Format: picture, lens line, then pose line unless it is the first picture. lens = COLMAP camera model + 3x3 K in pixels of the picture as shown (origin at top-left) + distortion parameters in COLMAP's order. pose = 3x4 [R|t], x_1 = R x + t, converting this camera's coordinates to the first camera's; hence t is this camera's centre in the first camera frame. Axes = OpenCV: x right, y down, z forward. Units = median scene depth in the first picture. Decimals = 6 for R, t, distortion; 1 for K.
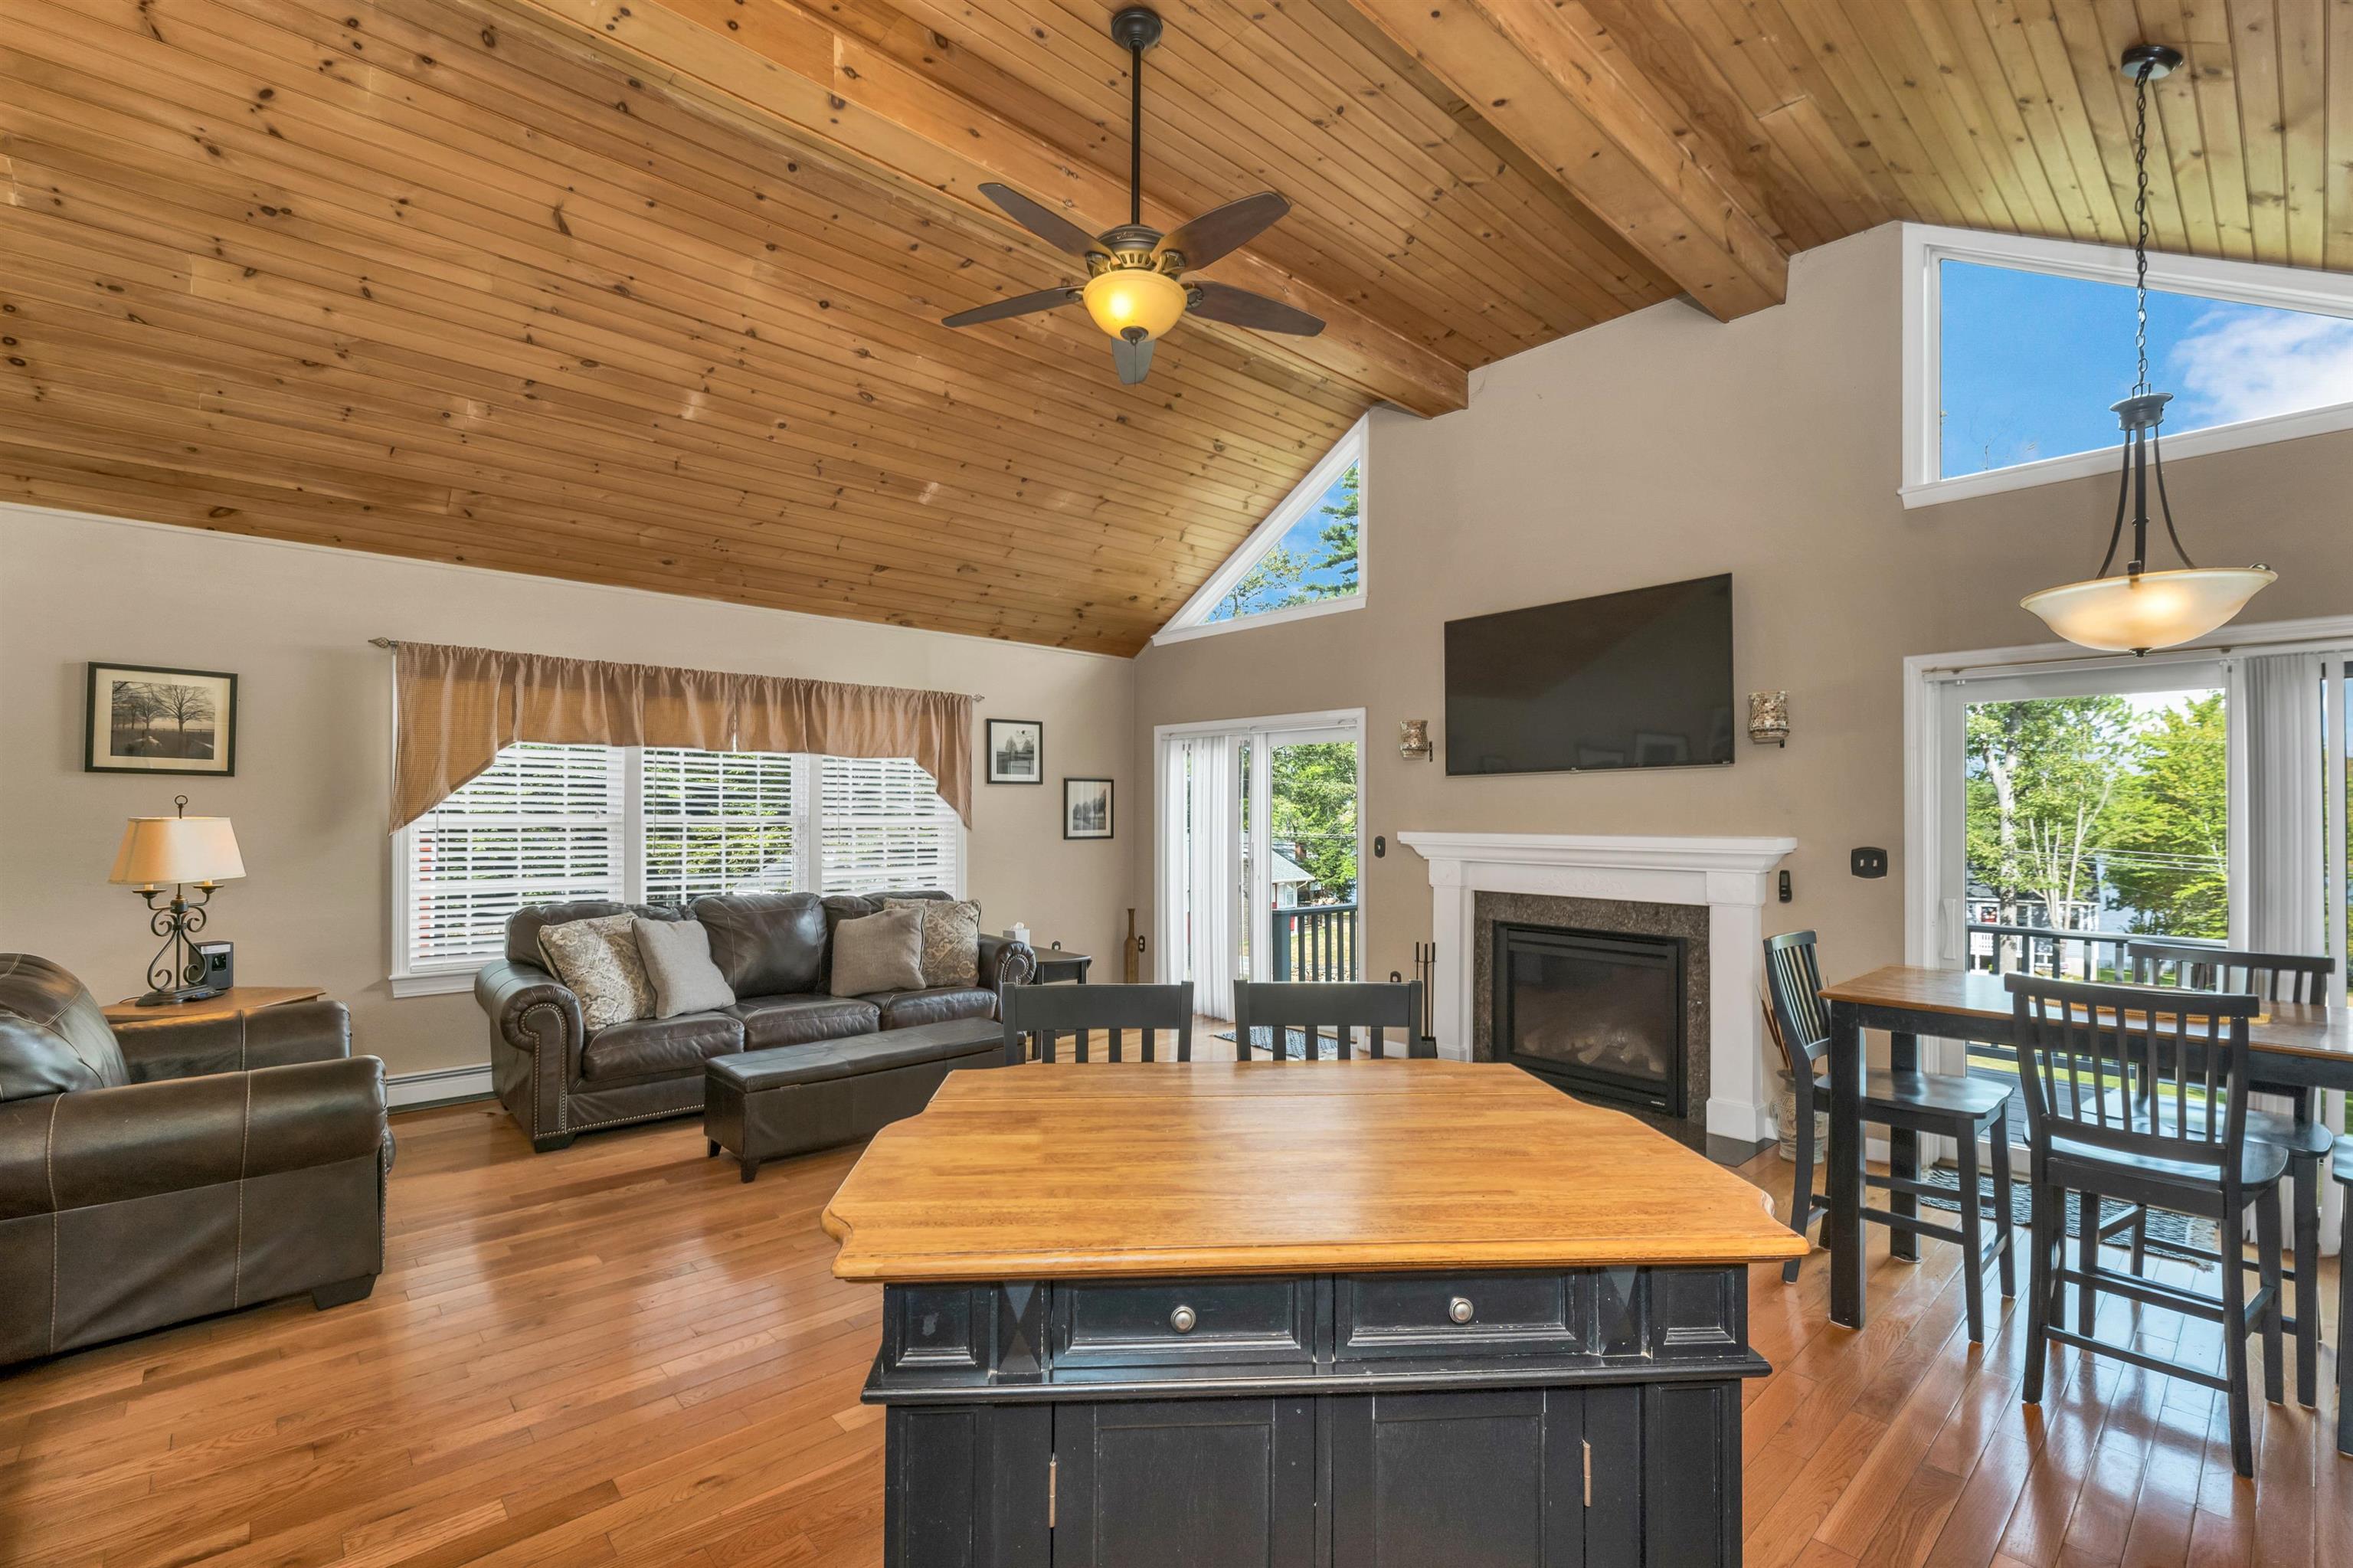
lens RADIAL K [[1051.4, 0, 1180.9], [0, 1051.4, 786.9], [0, 0, 1]] dist [0.003563, -0.000108]
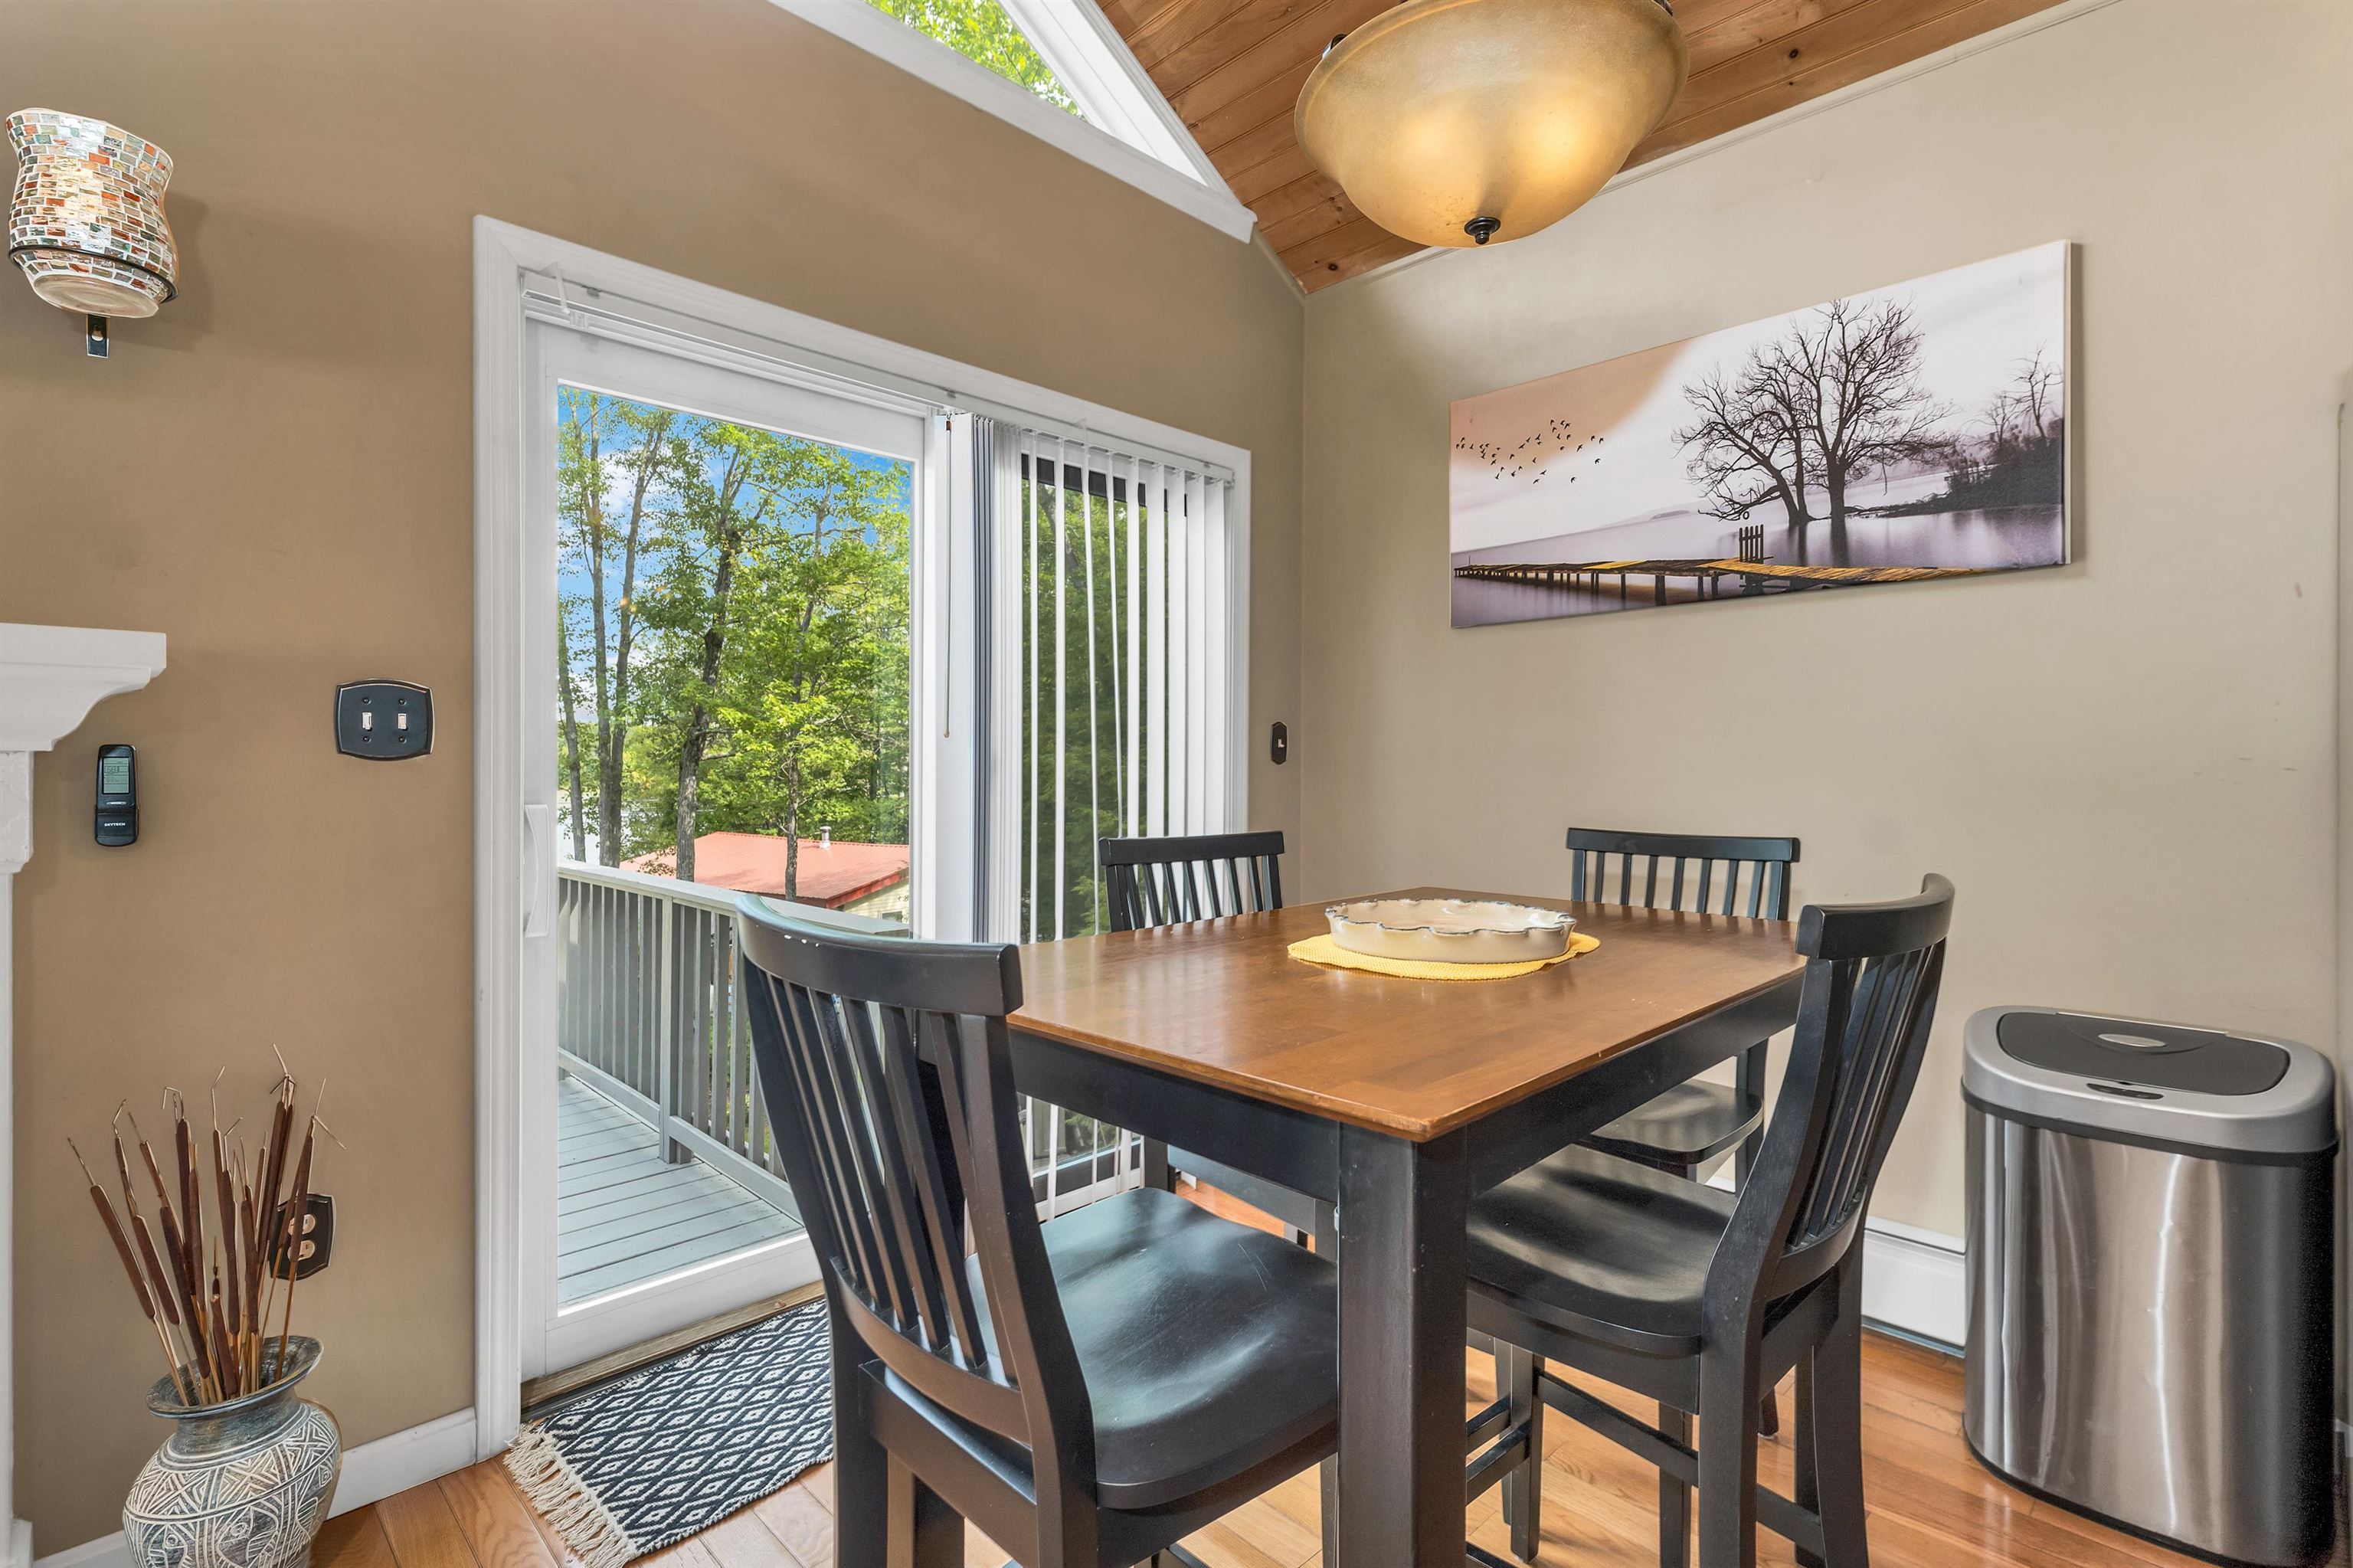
lens RADIAL K [[1119.9, 0, 1172.5], [0, 1119.9, 779.2], [0, 0, 1]] dist [-0.001408, -0.001673]
pose [[-0.037212, -0.016753, 0.999167, 0.180282], [-0.026246, 0.999531, 0.015781, 0.059856], [-0.998963, -0.025637, -0.037634, 0.553598]]
